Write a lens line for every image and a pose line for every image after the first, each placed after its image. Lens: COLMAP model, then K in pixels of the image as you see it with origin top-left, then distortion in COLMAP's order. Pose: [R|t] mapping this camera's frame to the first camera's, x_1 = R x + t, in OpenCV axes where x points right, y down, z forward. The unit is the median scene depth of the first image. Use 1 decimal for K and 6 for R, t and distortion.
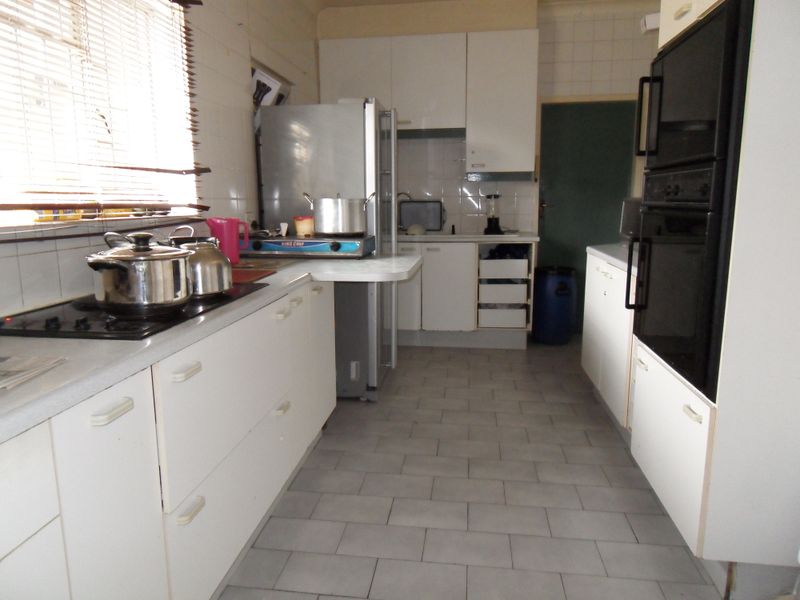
lens RADIAL K [[565.7, 0, 393.1], [0, 565.7, 298.9], [0, 0, 1]] dist [0.007693, -0.006206]
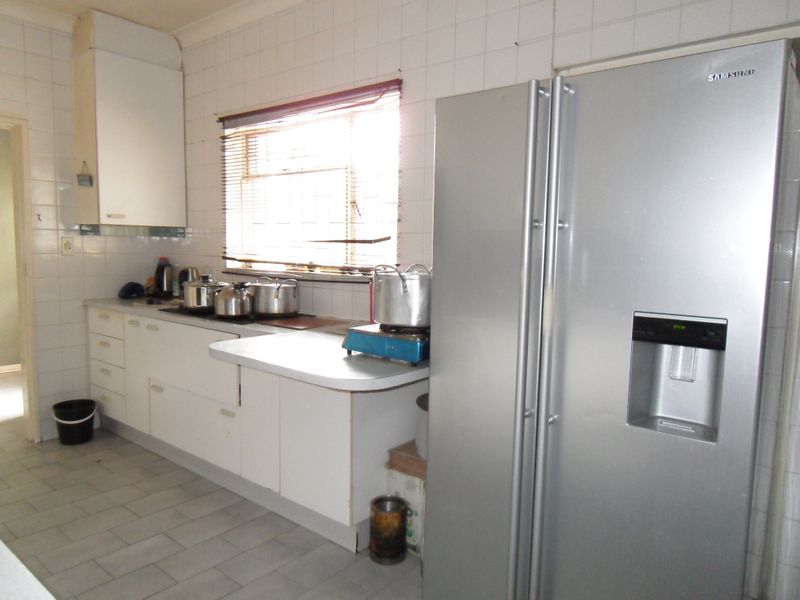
lens RADIAL K [[558.6, 0, 396.4], [0, 558.6, 307.0], [0, 0, 1]] dist [-0.002526, -0.011807]
pose [[-0.526177, 0.082435, -0.846370, 0.467726], [-0.165926, 0.966207, 0.197261, -0.256428], [0.834030, 0.244230, -0.494718, 1.285304]]
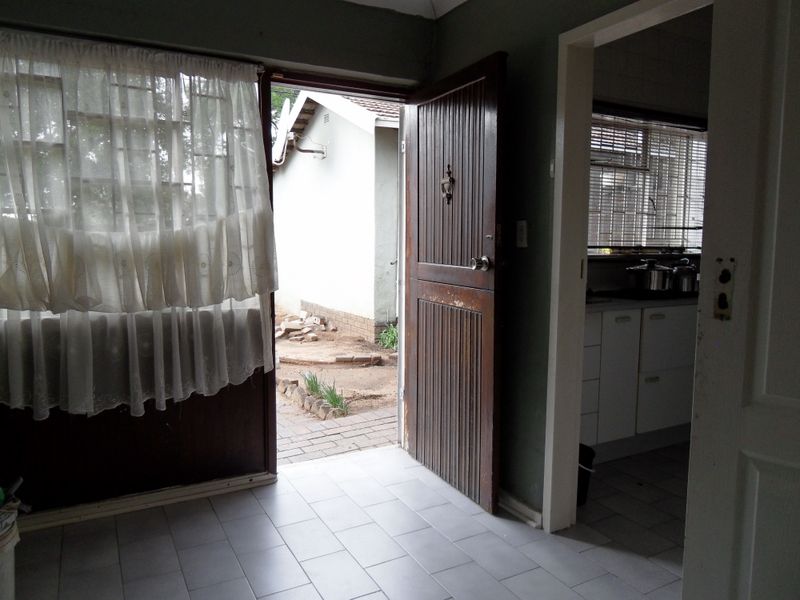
lens RADIAL K [[565.7, 0, 393.1], [0, 565.7, 298.9], [0, 0, 1]] dist [0.007693, -0.006206]
pose [[0.586426, 0.088014, -0.805207, 0.371245], [-0.147138, 0.989116, 0.000956, 0.089845], [0.796527, 0.117916, 0.592993, -0.539280]]
